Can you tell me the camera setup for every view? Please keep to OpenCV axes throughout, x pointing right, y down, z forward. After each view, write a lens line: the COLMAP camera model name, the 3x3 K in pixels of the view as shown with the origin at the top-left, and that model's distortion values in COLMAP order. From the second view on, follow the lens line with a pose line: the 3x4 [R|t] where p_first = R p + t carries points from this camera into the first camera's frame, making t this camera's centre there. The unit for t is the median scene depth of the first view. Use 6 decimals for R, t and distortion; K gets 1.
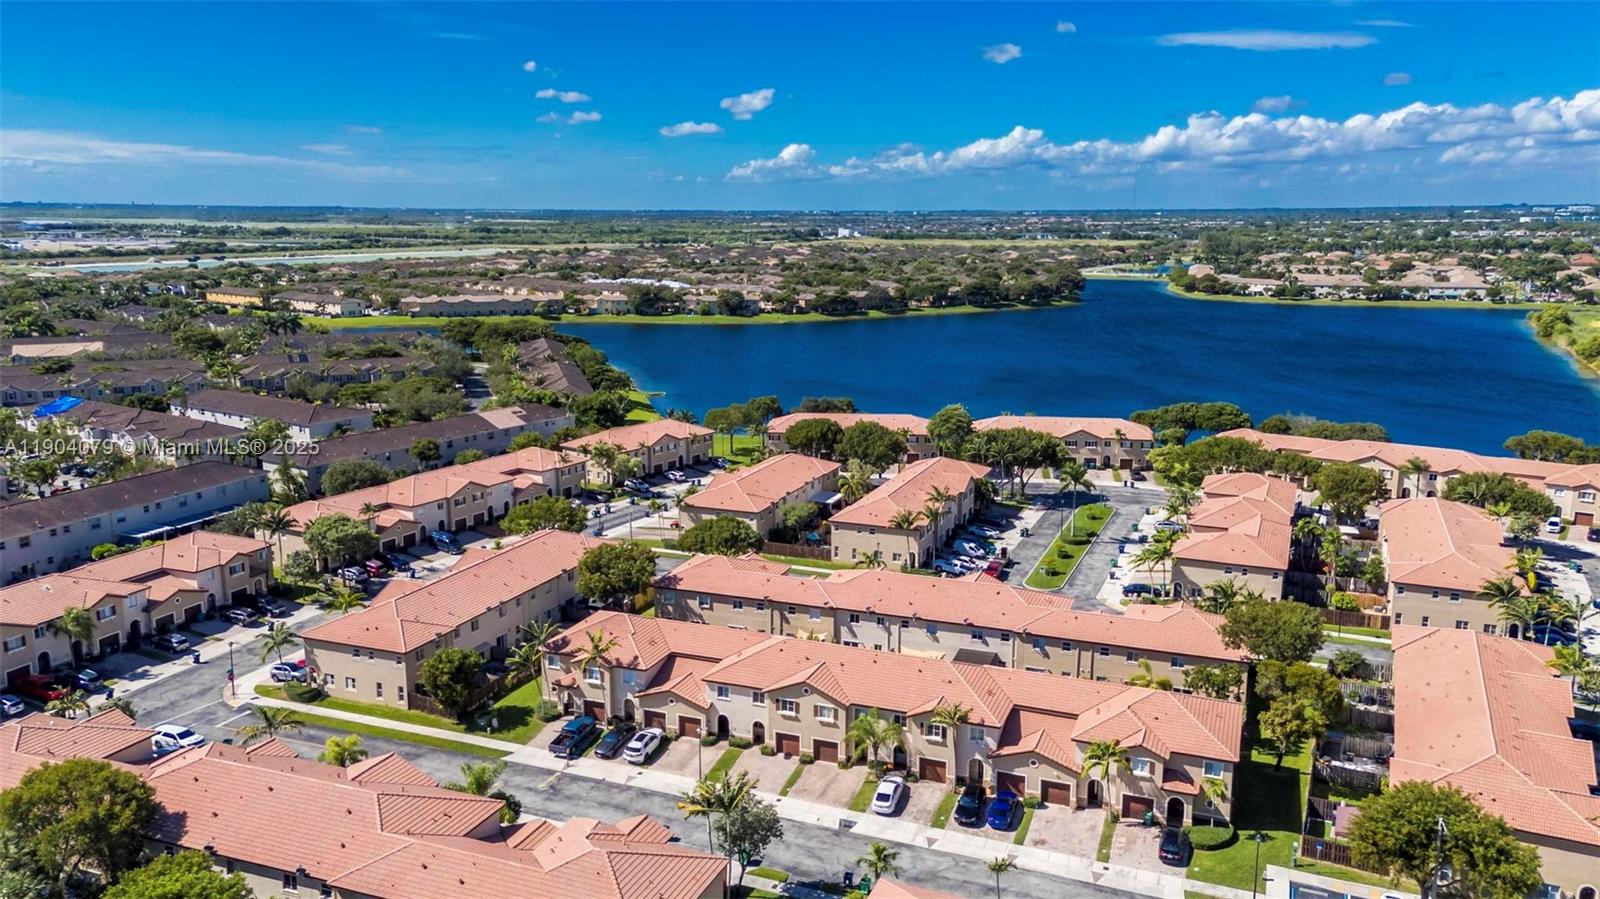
lens RADIAL K [[1193.4, 0, 820.7], [0, 1193.4, 445.8], [0, 0, 1]] dist [0.082186, -0.013157]
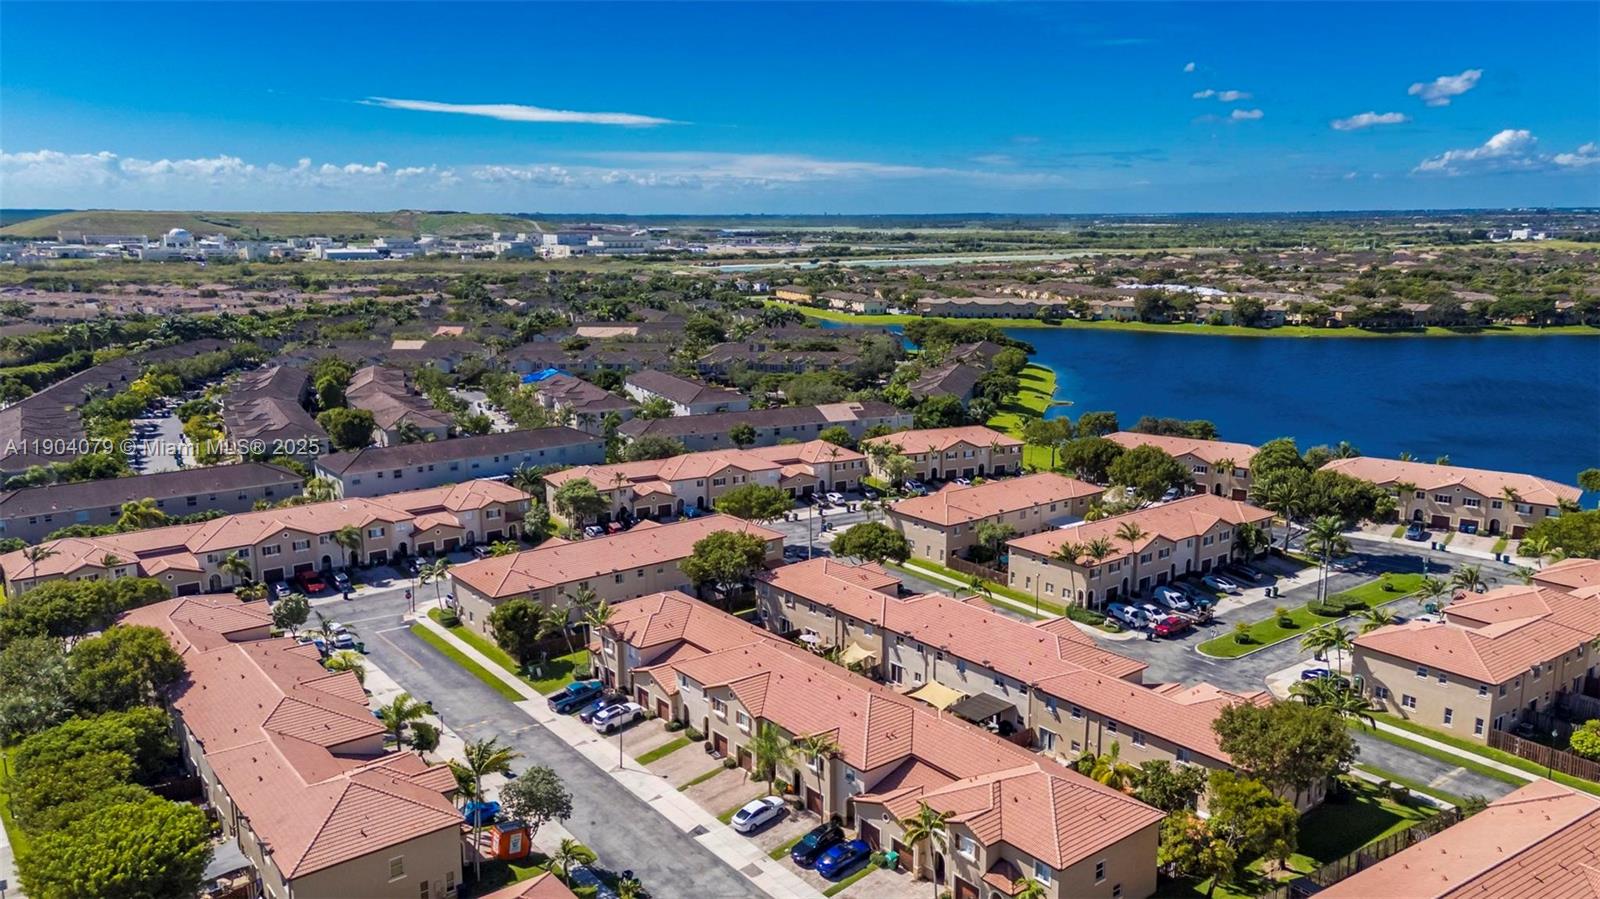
lens RADIAL K [[1193.4, 0, 785.4], [0, 1193.4, 461.8], [0, 0, 1]] dist [0.082186, -0.013157]
pose [[0.865334, 0.101030, -0.490907, 0.319930], [-0.096472, 0.994732, 0.034663, -0.017050], [0.491822, 0.017364, 0.870522, 0.099814]]
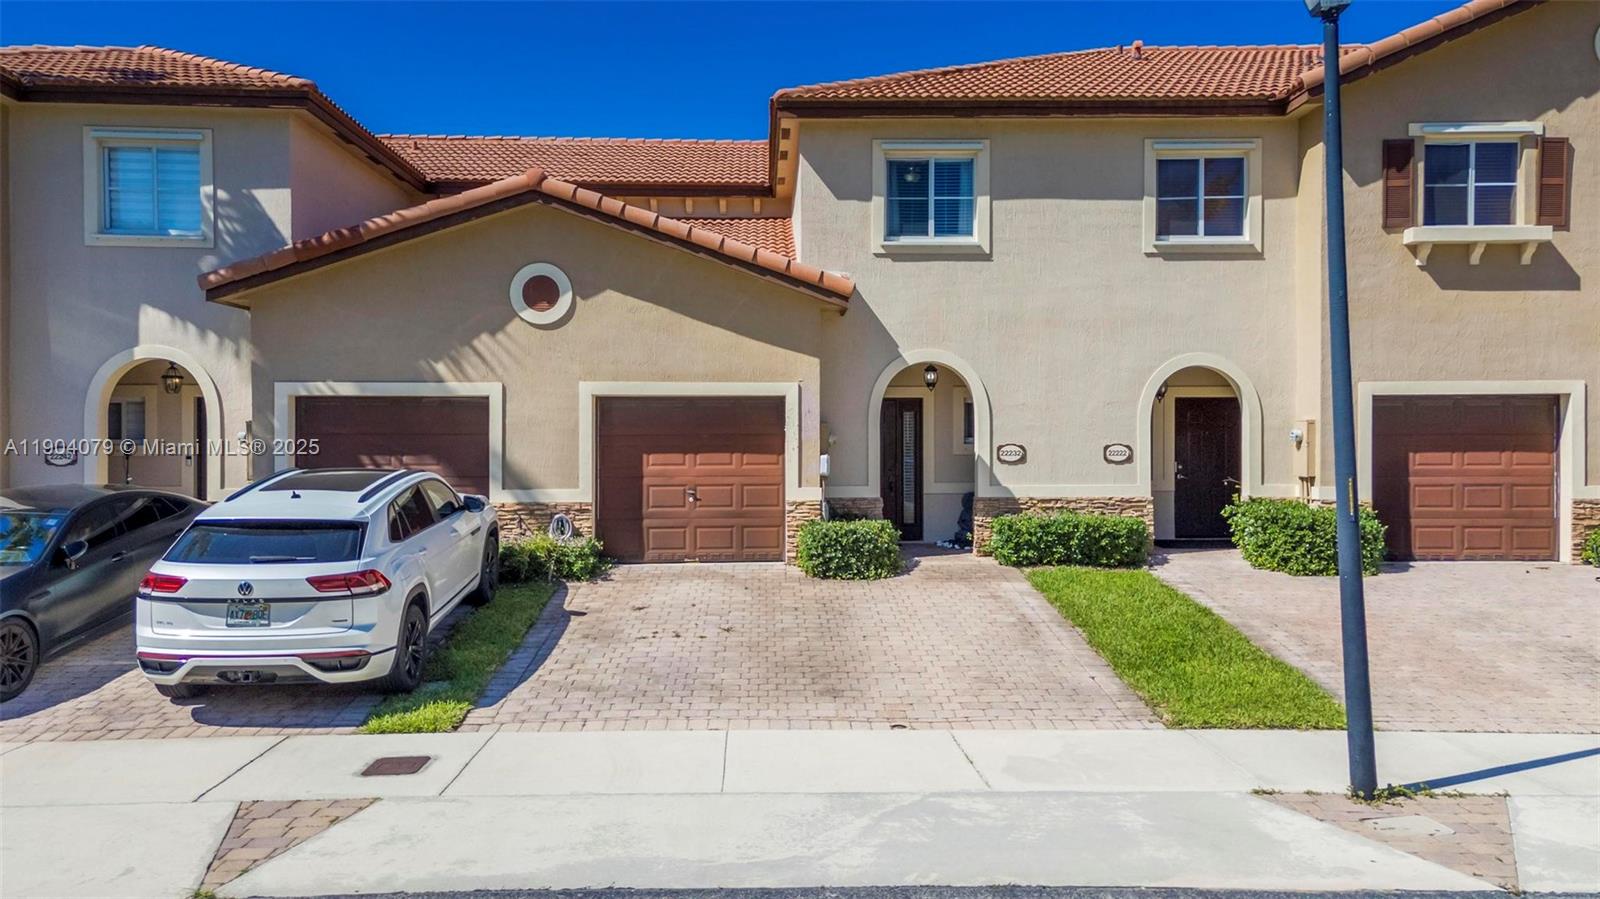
lens RADIAL K [[1193.4, 0, 828.9], [0, 1193.4, 409.1], [0, 0, 1]] dist [0.082186, -0.013157]
pose [[0.912451, 0.003754, 0.409168, -0.102835], [0.076071, 0.980970, -0.178639, 0.172384], [-0.402052, 0.194125, 0.894802, 0.592204]]
